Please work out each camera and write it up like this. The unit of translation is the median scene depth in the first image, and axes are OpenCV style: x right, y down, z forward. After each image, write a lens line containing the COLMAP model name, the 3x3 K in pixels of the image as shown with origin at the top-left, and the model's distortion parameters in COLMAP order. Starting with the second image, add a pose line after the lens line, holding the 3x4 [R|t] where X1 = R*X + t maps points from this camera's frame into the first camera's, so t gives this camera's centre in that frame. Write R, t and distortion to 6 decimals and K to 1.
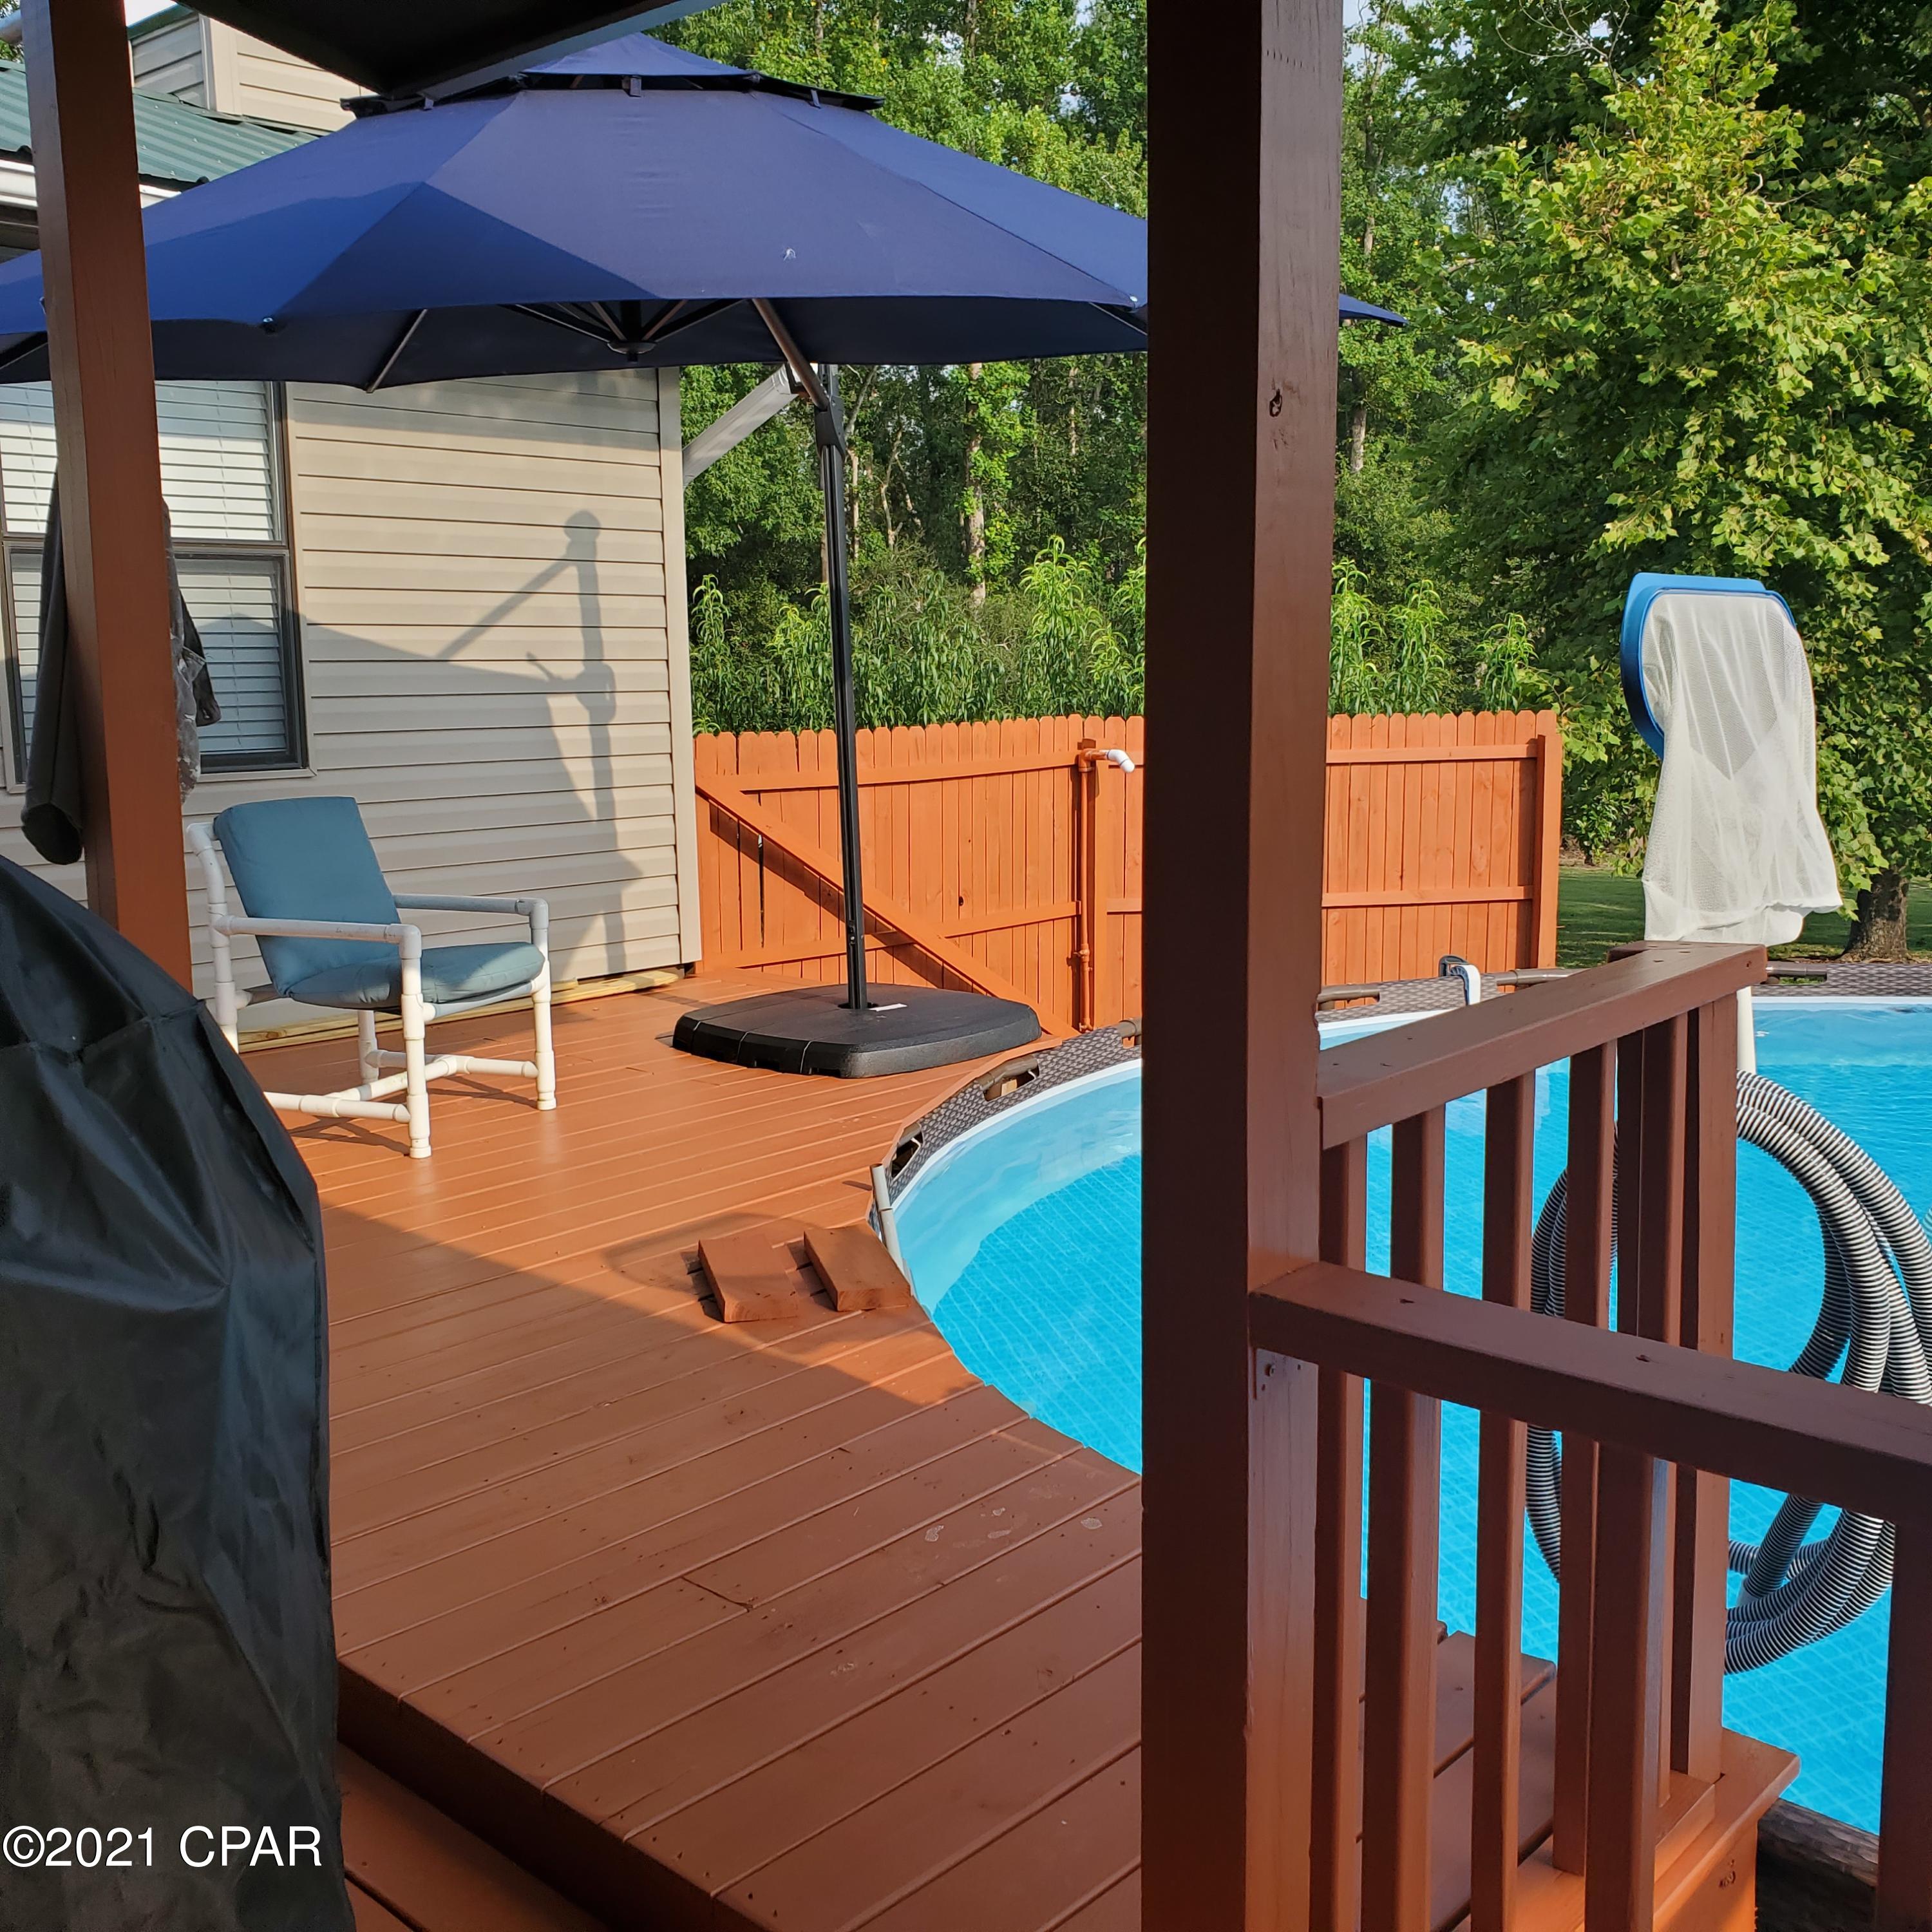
lens RADIAL K [[1978.6, 0, 966.0], [0, 1978.6, 1052.0], [0, 0, 1]] dist [0.136127, -0.094148]
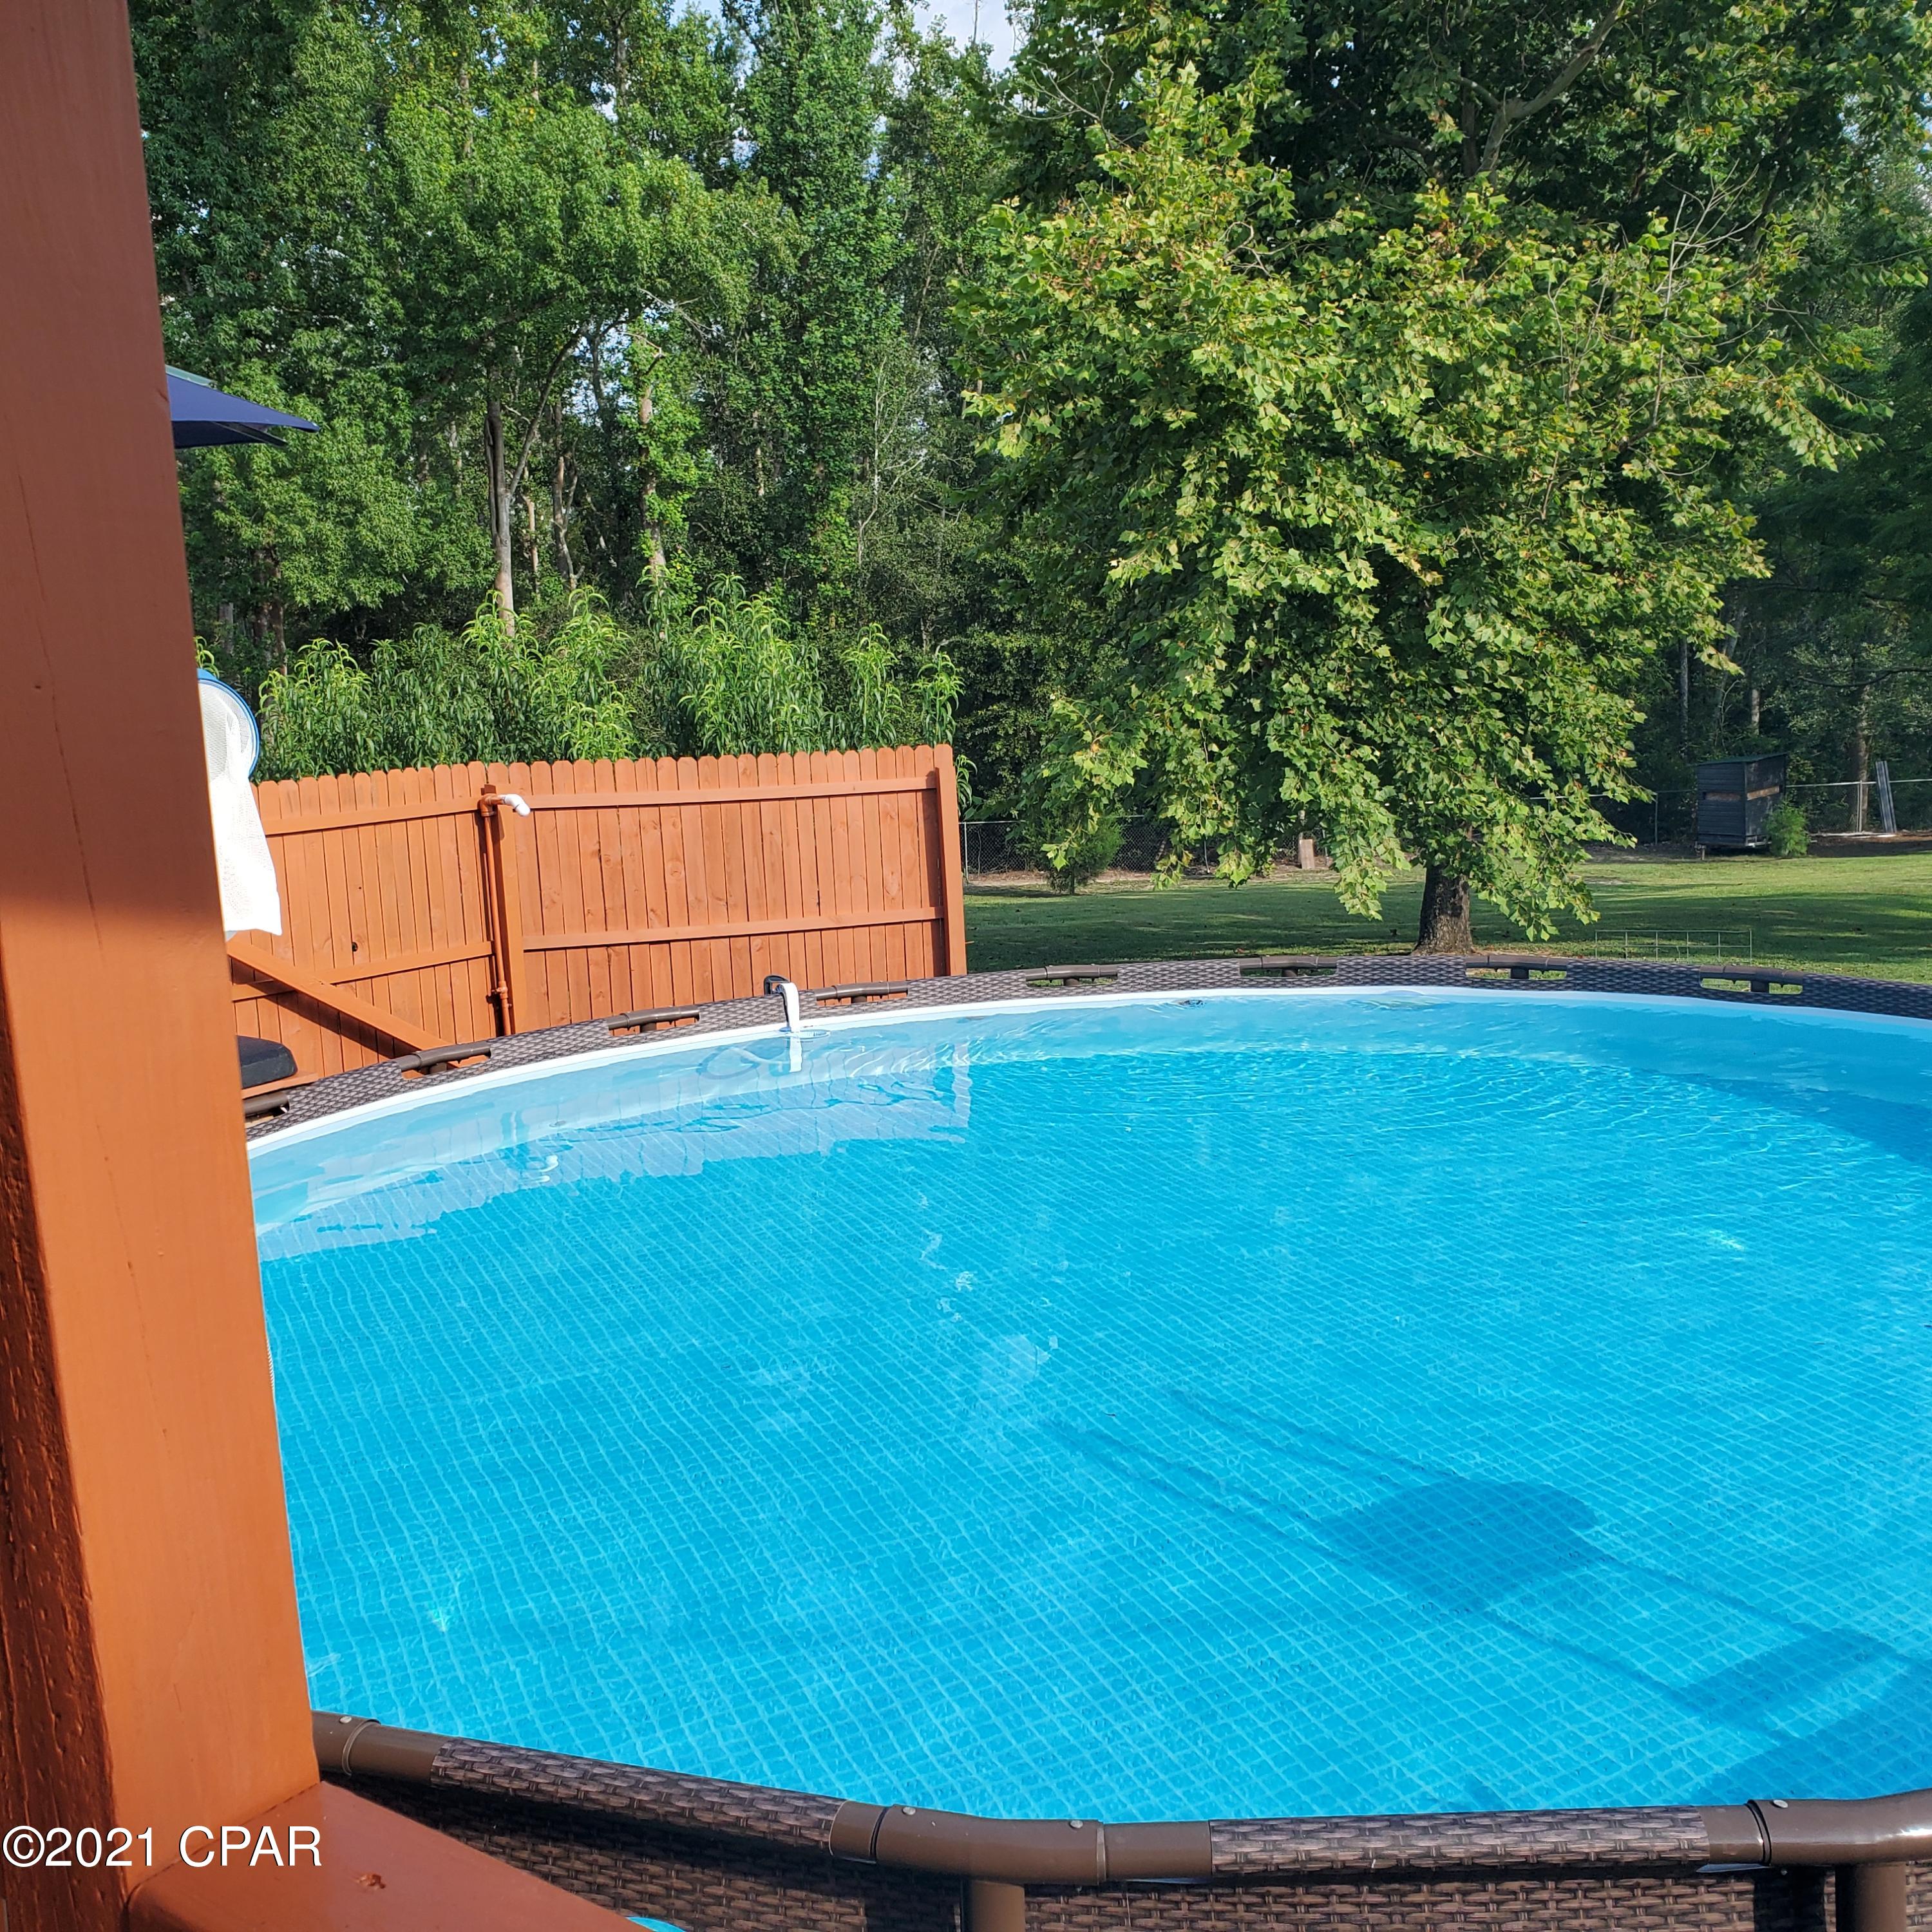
lens RADIAL K [[1989.3, 0, 964.7], [0, 1989.3, 1015.6], [0, 0, 1]] dist [0.428173, -1.011273]
pose [[0.995072, -0.057631, 0.080681, 0.135718], [0.060546, 0.997581, -0.034158, 0.008972], [-0.078518, 0.038874, 0.996155, -0.048081]]
